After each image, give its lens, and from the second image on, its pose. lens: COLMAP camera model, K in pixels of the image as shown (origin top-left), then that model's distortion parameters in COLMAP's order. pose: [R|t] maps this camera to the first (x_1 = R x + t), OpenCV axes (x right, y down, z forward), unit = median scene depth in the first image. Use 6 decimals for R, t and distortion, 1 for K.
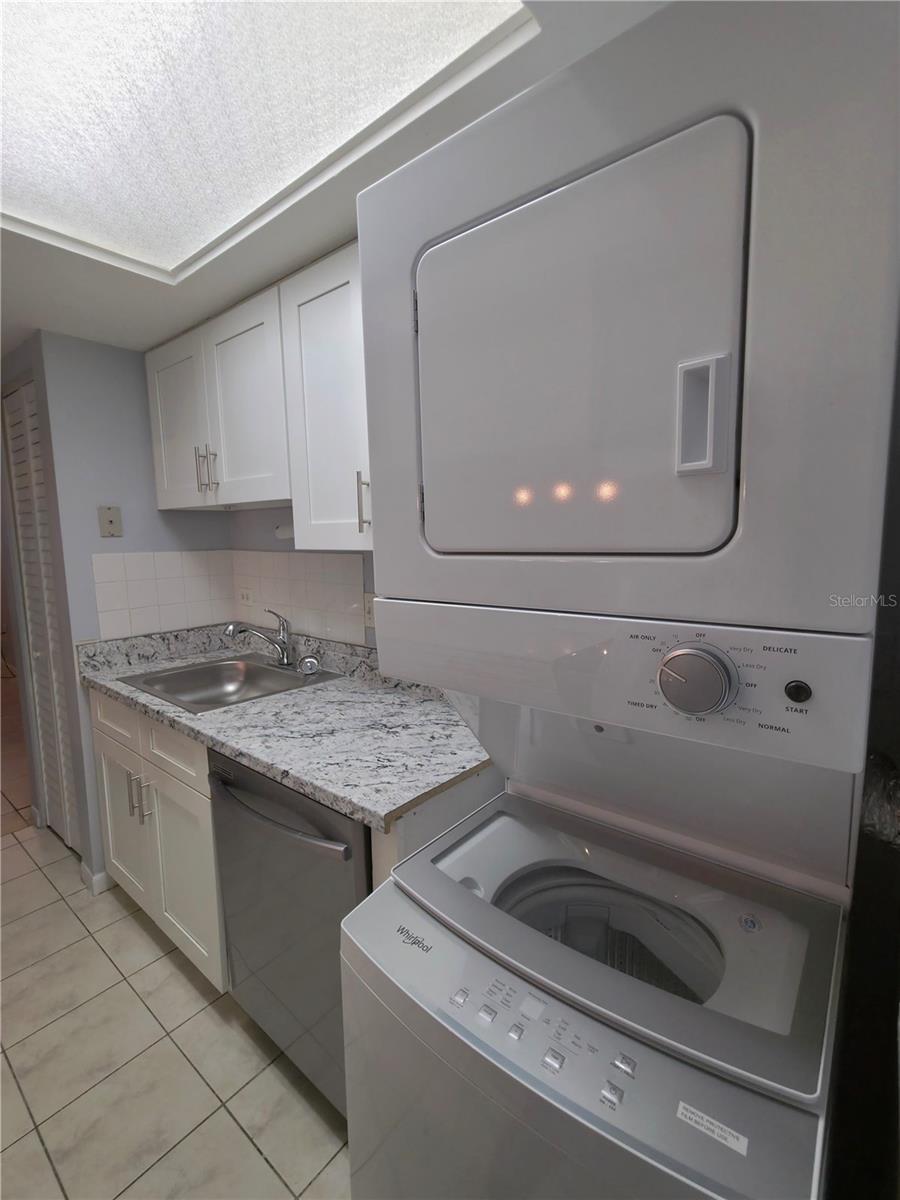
lens RADIAL K [[529.3, 0, 450.0], [0, 529.3, 600.0], [0, 0, 1]] dist [-0.001839, -0.000223]
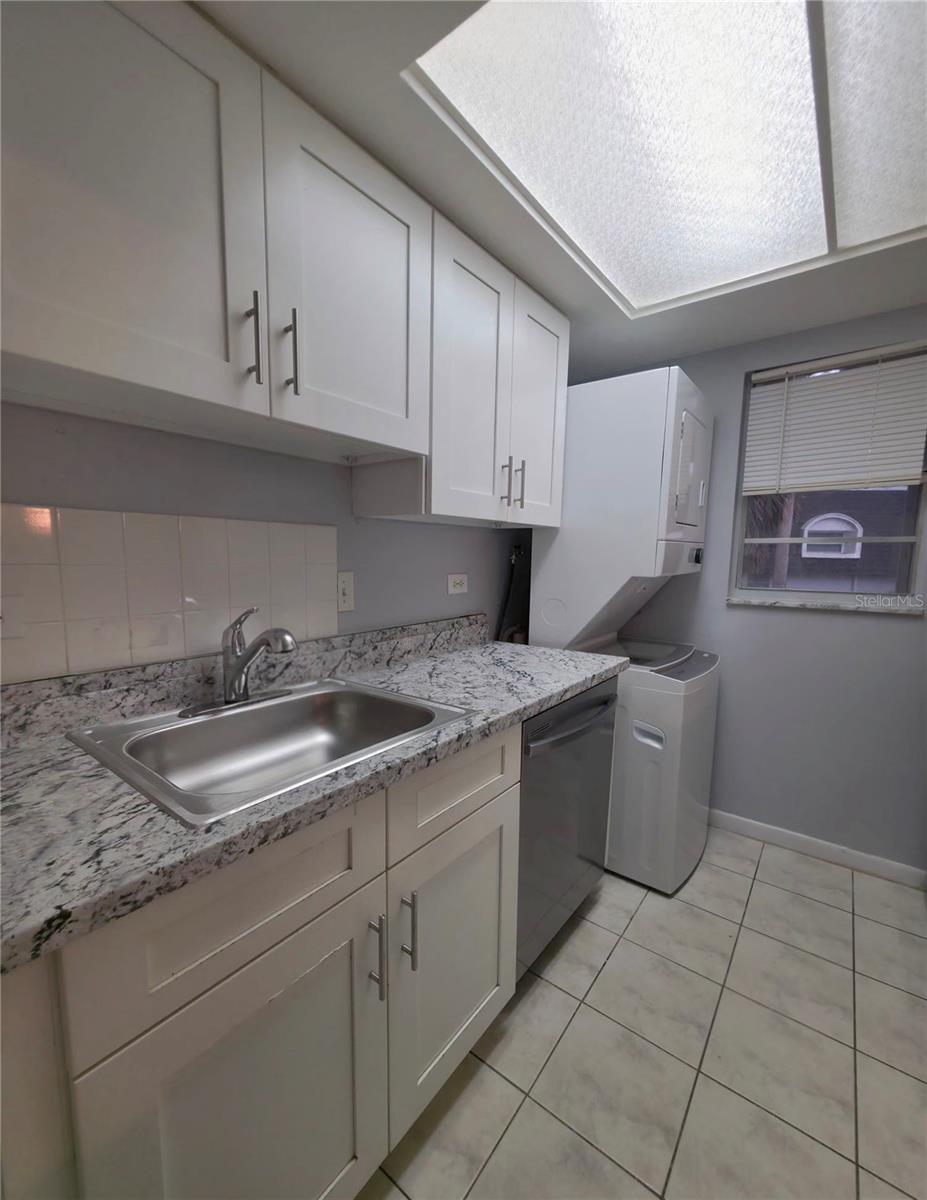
lens RADIAL K [[494.7, 0, 462.9], [0, 494.7, 619.9], [0, 0, 1]] dist [-0.000099, 0.000012]
pose [[-0.019839, -0.120941, 0.992461, -1.188233], [0.114402, 0.985862, 0.122424, -0.014920], [-0.993236, 0.115968, -0.005722, 1.000605]]
